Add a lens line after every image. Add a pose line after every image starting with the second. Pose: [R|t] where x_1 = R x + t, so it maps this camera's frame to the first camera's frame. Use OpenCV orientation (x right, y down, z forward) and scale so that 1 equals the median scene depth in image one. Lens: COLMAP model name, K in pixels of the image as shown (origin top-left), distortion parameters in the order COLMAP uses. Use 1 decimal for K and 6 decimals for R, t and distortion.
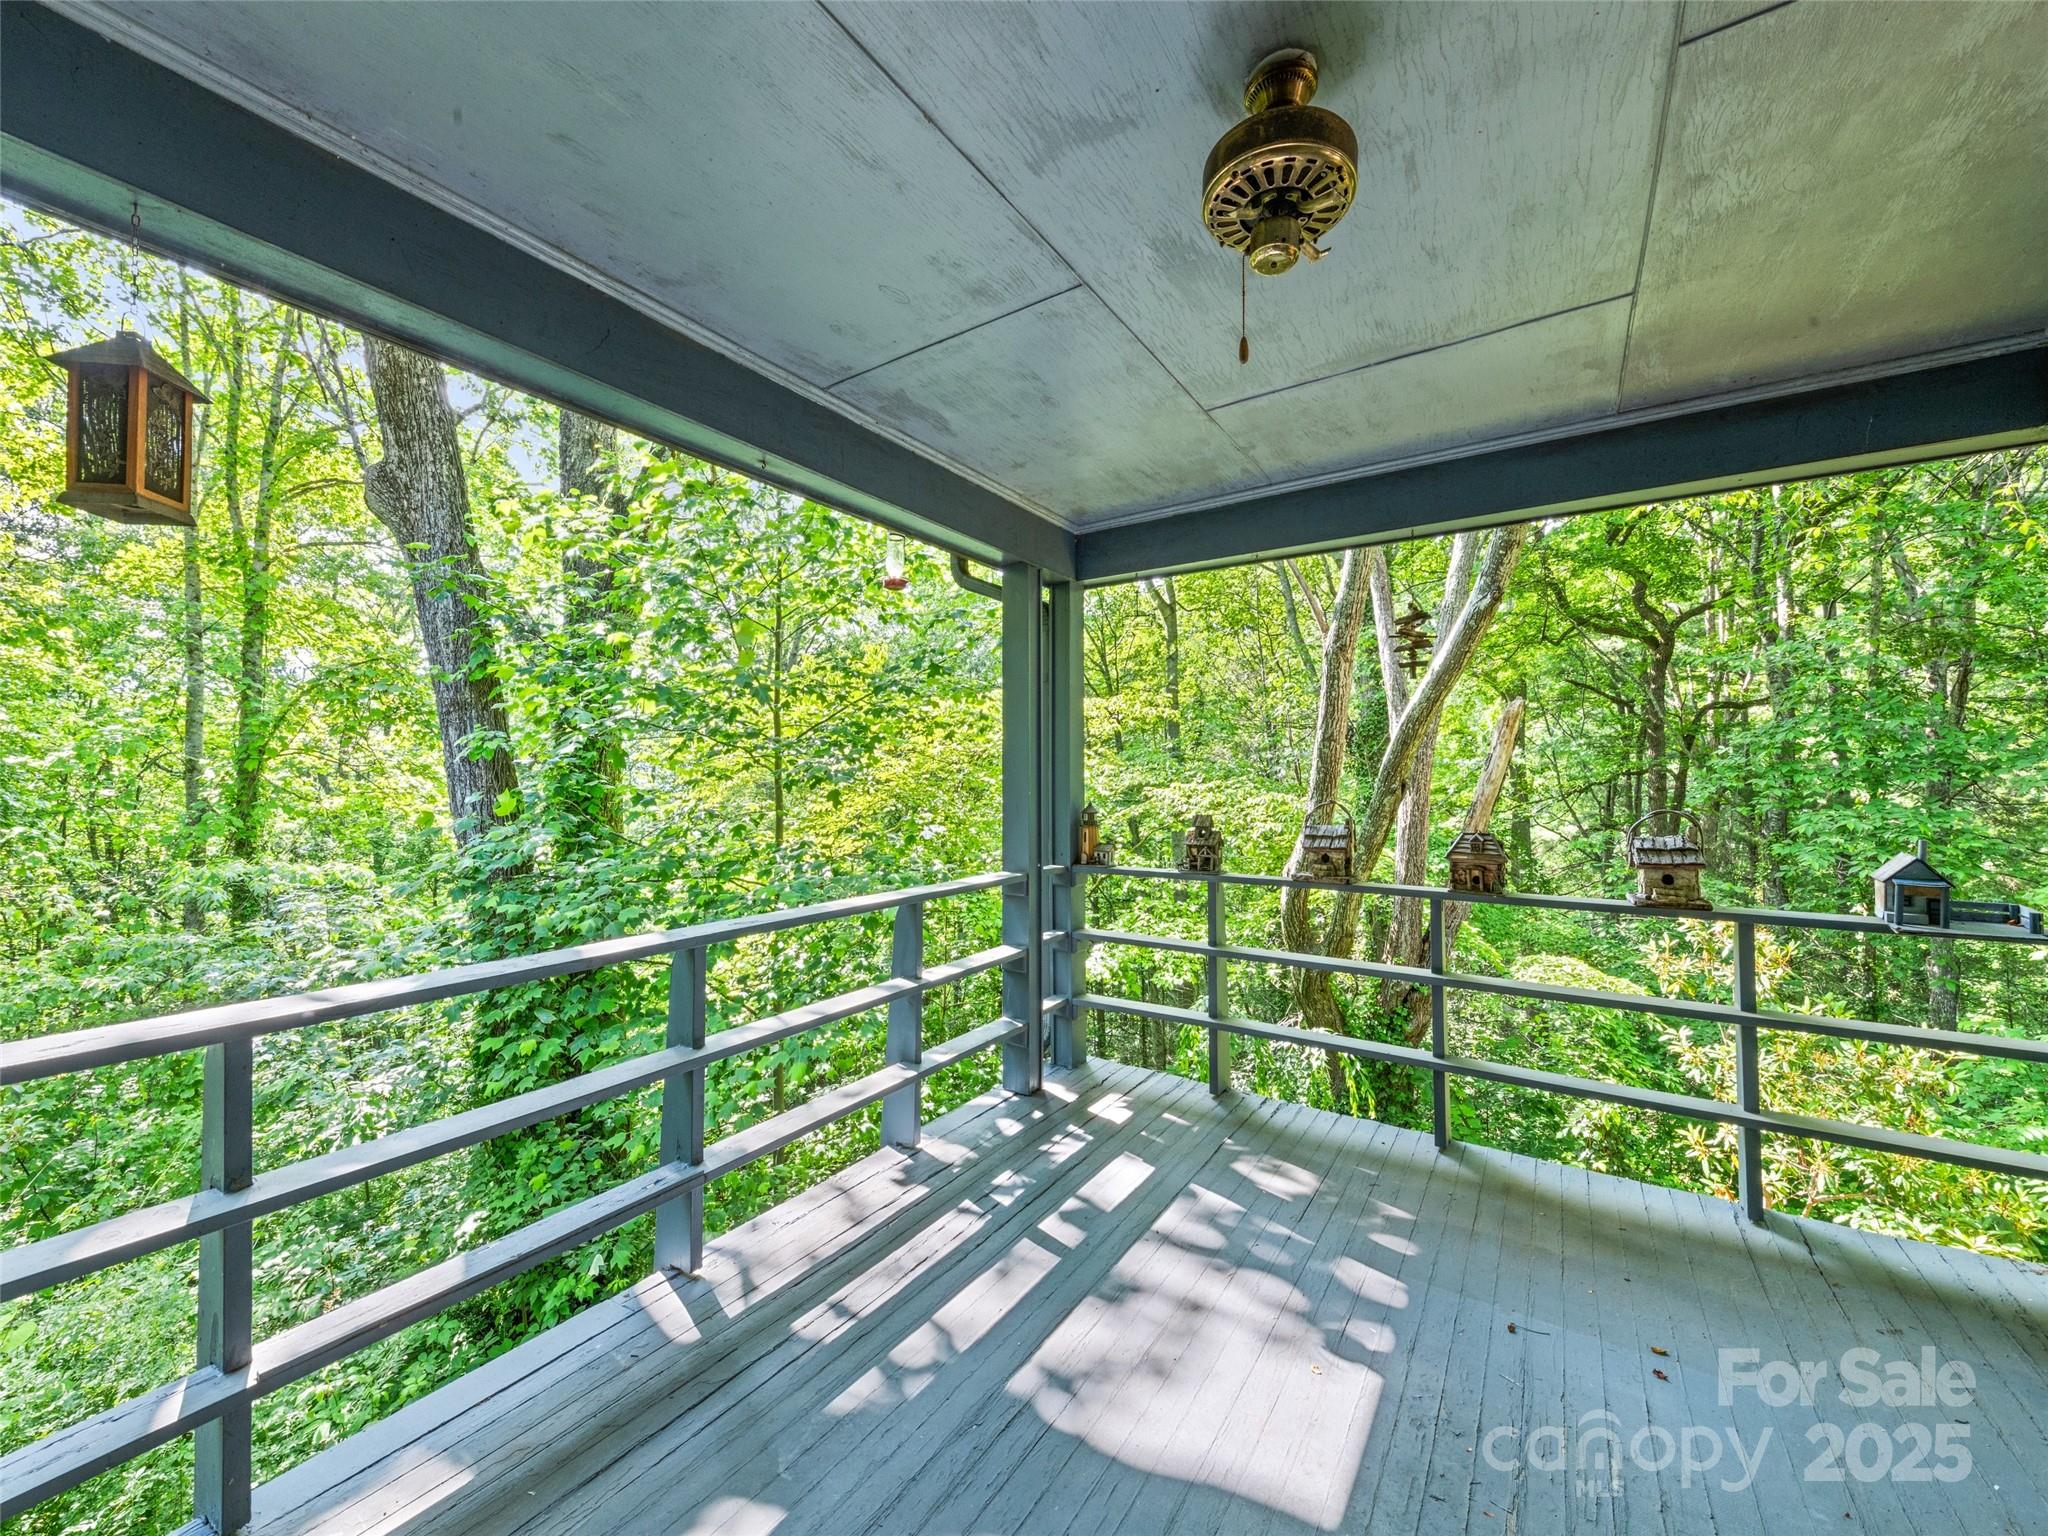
lens RADIAL K [[811.9, 0, 1014.6], [0, 811.9, 772.0], [0, 0, 1]] dist [0.006930, -0.001355]
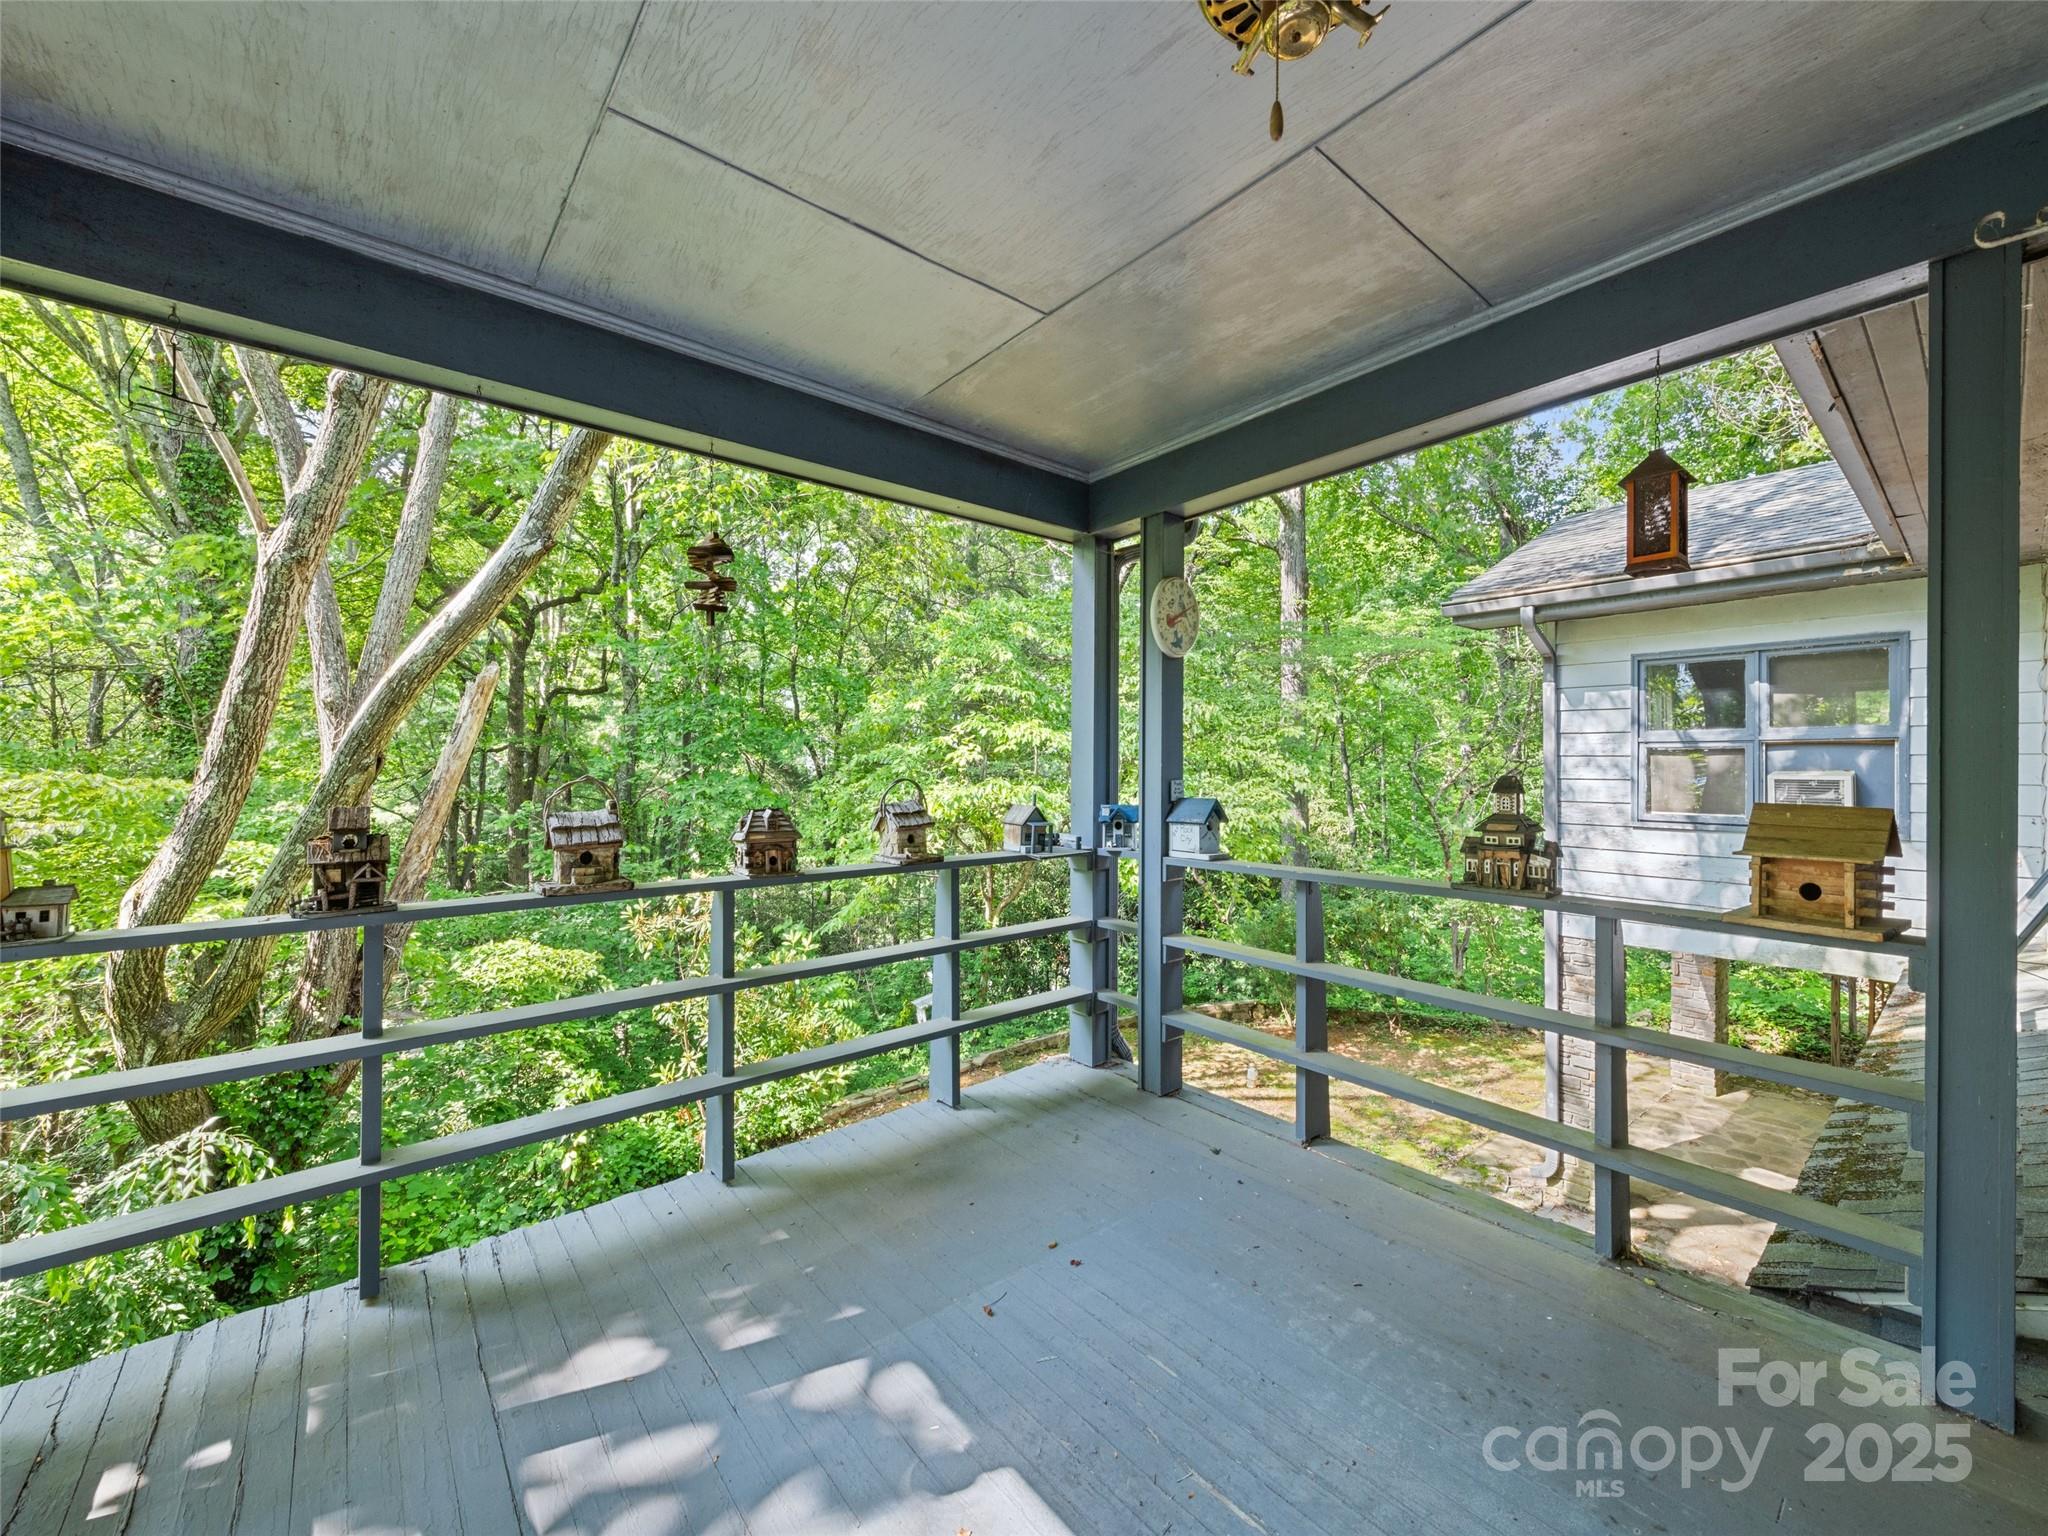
lens RADIAL K [[811.9, 0, 1025.7], [0, 811.9, 760.2], [0, 0, 1]] dist [0.006930, -0.001355]
pose [[0.272644, 0.000789, 0.962115, -0.226735], [-0.013035, 0.999911, 0.002874, 0.015843], [-0.962027, -0.013325, 0.272630, 0.506769]]
